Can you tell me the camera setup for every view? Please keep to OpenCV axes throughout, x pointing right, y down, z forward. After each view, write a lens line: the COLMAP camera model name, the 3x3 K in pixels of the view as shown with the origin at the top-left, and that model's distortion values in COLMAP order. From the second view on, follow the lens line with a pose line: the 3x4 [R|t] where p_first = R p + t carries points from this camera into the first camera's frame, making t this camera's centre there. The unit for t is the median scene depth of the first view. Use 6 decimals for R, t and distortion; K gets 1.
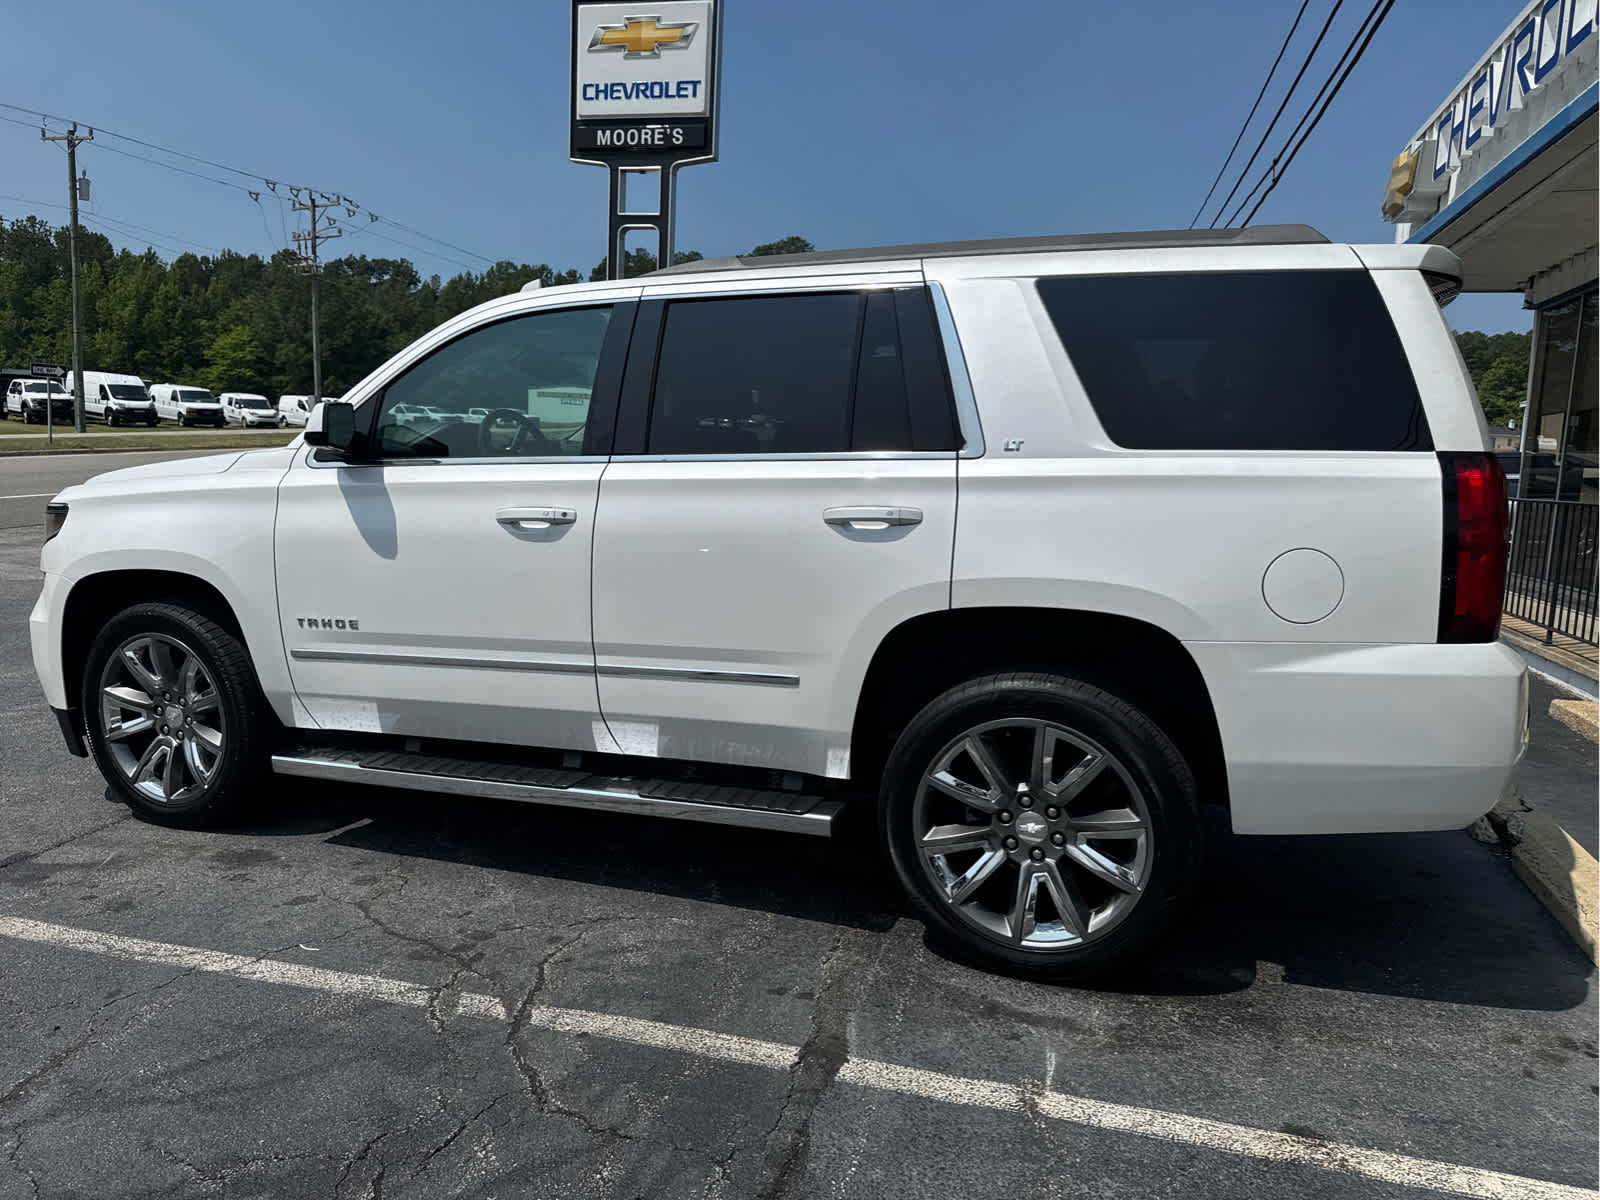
lens RADIAL K [[1132.0, 0, 798.6], [0, 1132.0, 595.6], [0, 0, 1]] dist [0.029319, -0.036792]
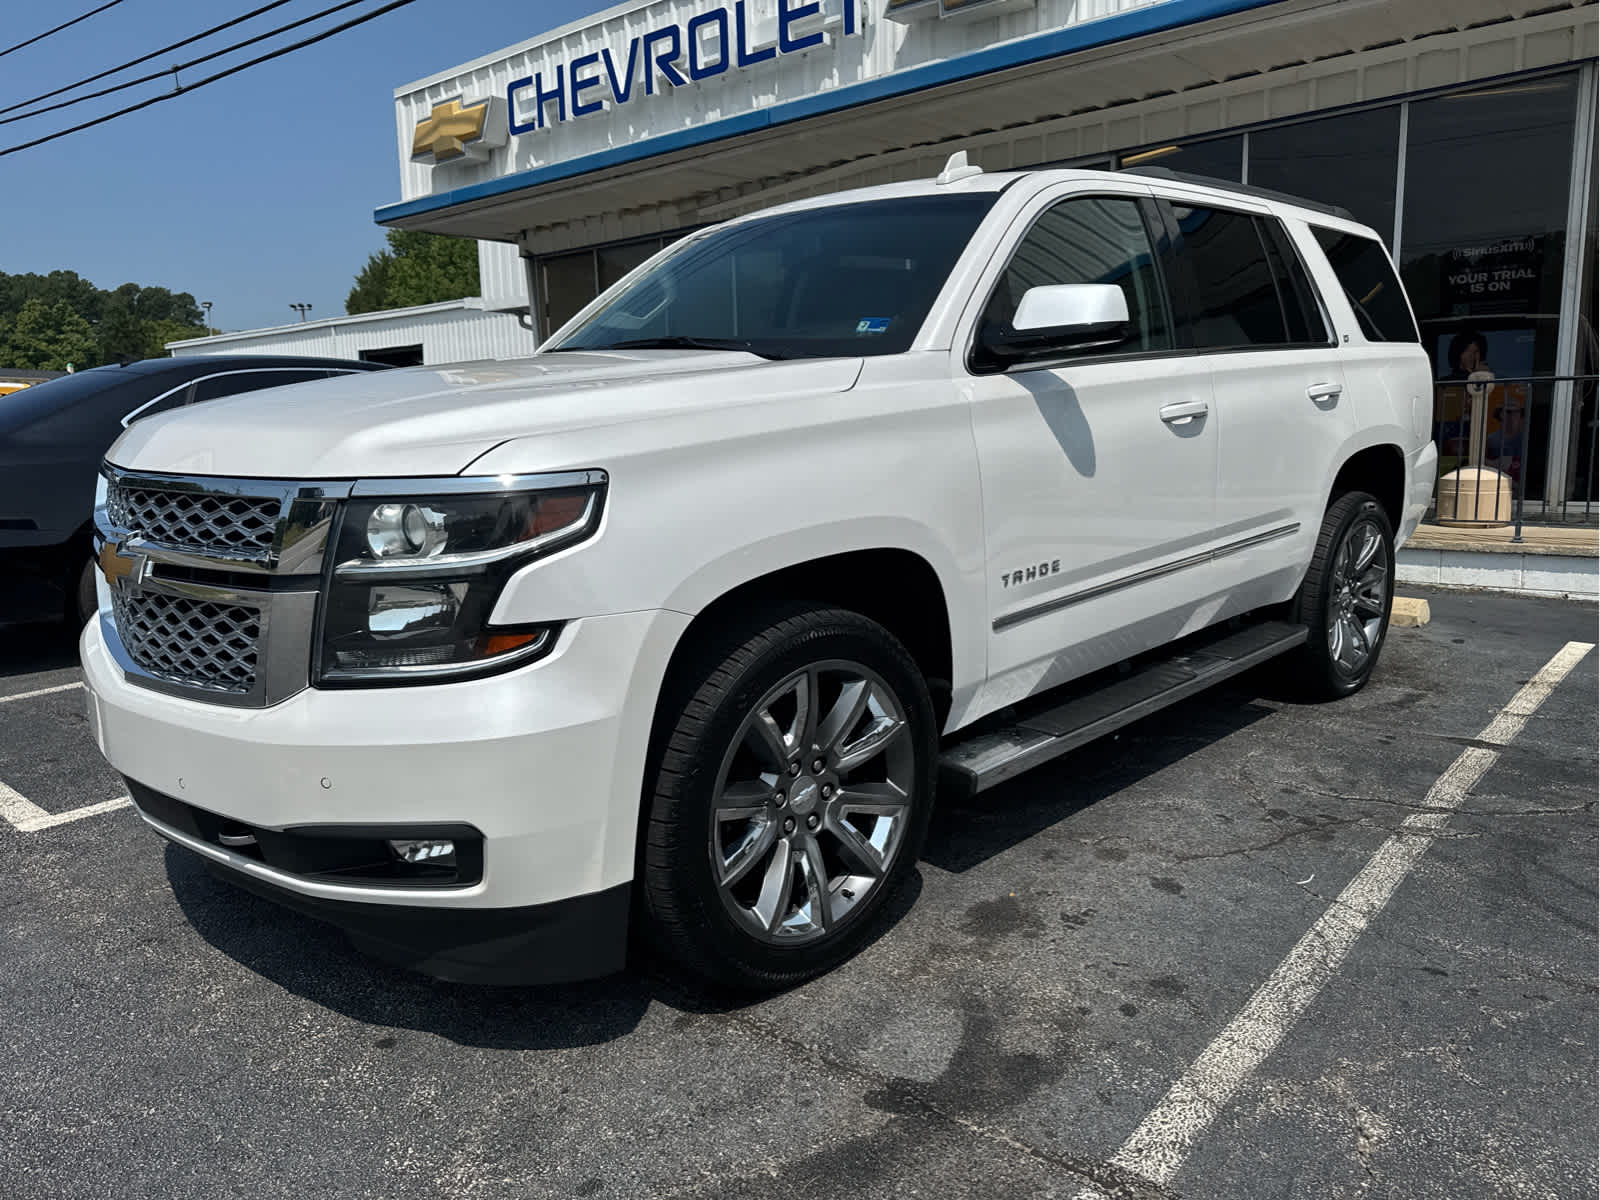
lens RADIAL K [[1132.0, 0, 811.1], [0, 1132.0, 597.7], [0, 0, 1]] dist [0.029319, -0.036792]
pose [[0.408970, -0.190331, 0.892478, -1.278059], [0.146842, 0.978988, 0.141491, -0.099503], [-0.900656, 0.073188, 0.428325, 0.877163]]
